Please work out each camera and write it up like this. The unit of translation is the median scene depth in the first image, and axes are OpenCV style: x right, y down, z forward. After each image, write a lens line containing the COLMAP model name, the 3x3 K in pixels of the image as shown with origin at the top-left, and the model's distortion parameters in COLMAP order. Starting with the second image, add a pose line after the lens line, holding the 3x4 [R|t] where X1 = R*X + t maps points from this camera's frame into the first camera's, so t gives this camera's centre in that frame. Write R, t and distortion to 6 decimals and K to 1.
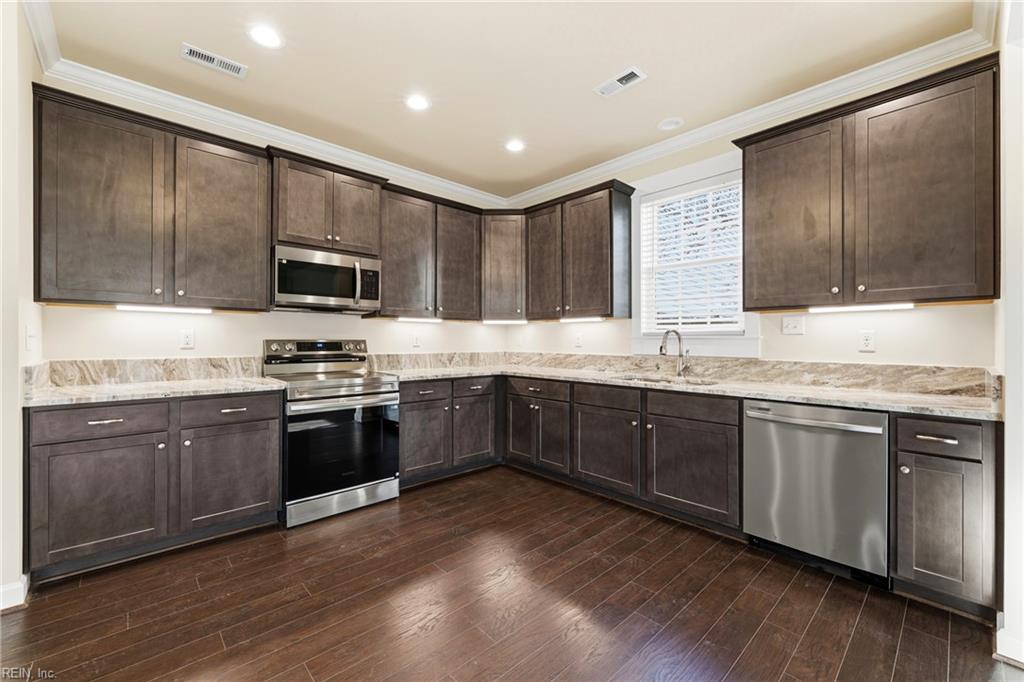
lens RADIAL K [[416.3, 0, 511.9], [0, 416.3, 341.8], [0, 0, 1]] dist [-0.000662, 0.000895]
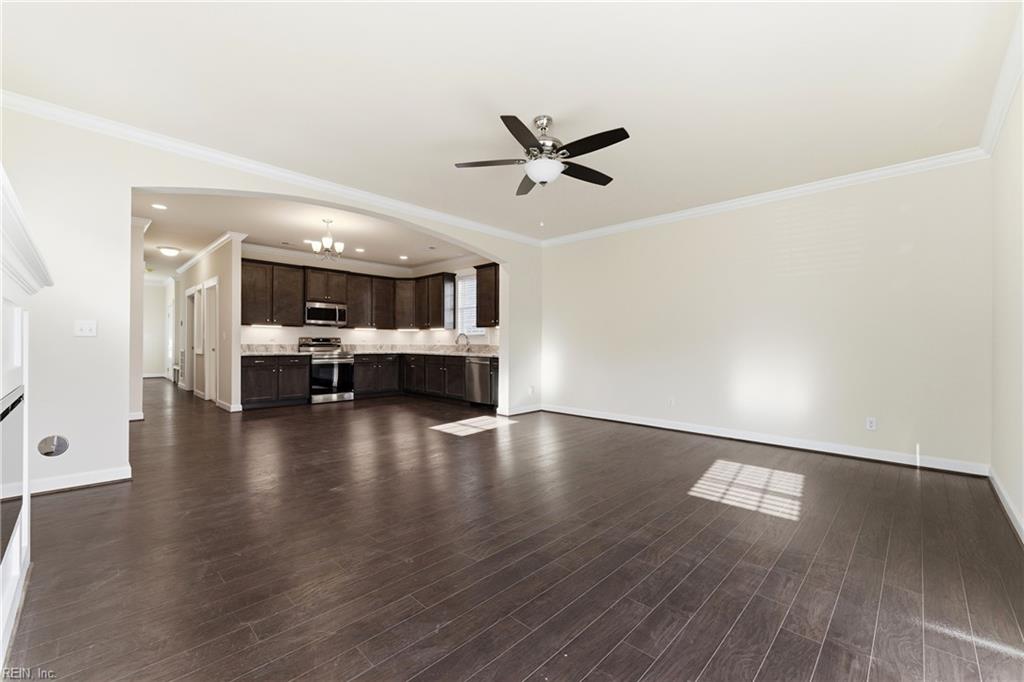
lens RADIAL K [[416.3, 0, 505.1], [0, 416.3, 342.3], [0, 0, 1]] dist [-0.000662, 0.000895]
pose [[0.999127, 0.001744, 0.041730, 0.495978], [-0.001578, 0.999991, -0.004001, 0.030379], [-0.041737, 0.003932, 0.999121, -1.429796]]
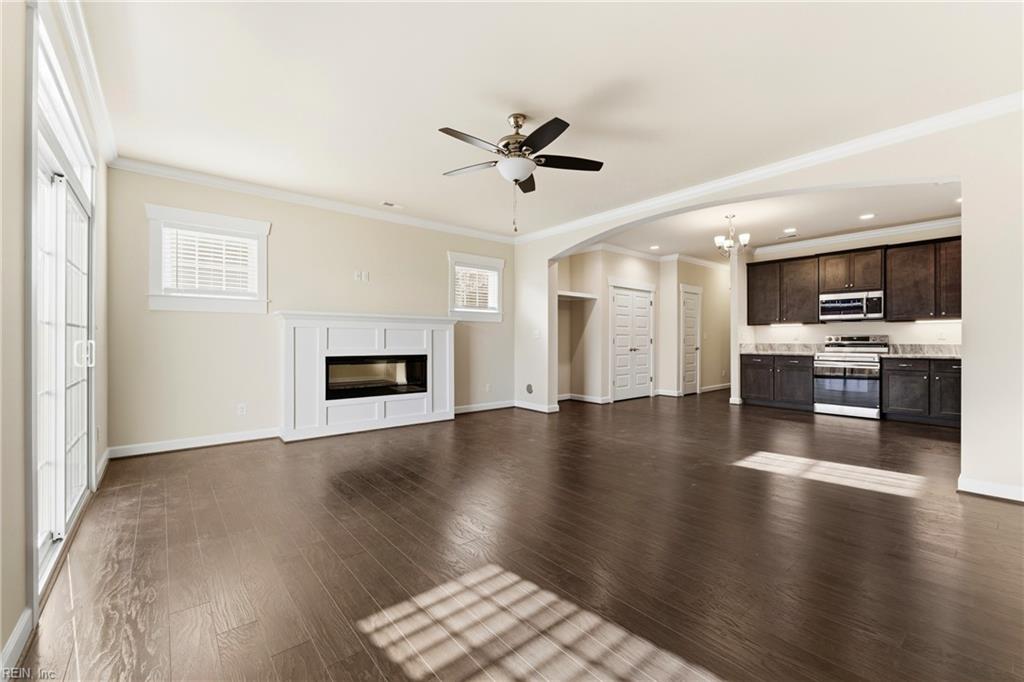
lens RADIAL K [[416.3, 0, 514.0], [0, 416.3, 342.1], [0, 0, 1]] dist [-0.000662, 0.000895]
pose [[-0.041409, -0.001306, -0.999141, 1.513379], [-0.003690, 0.999993, -0.001154, 0.033666], [0.999135, 0.003639, -0.041413, -0.506136]]
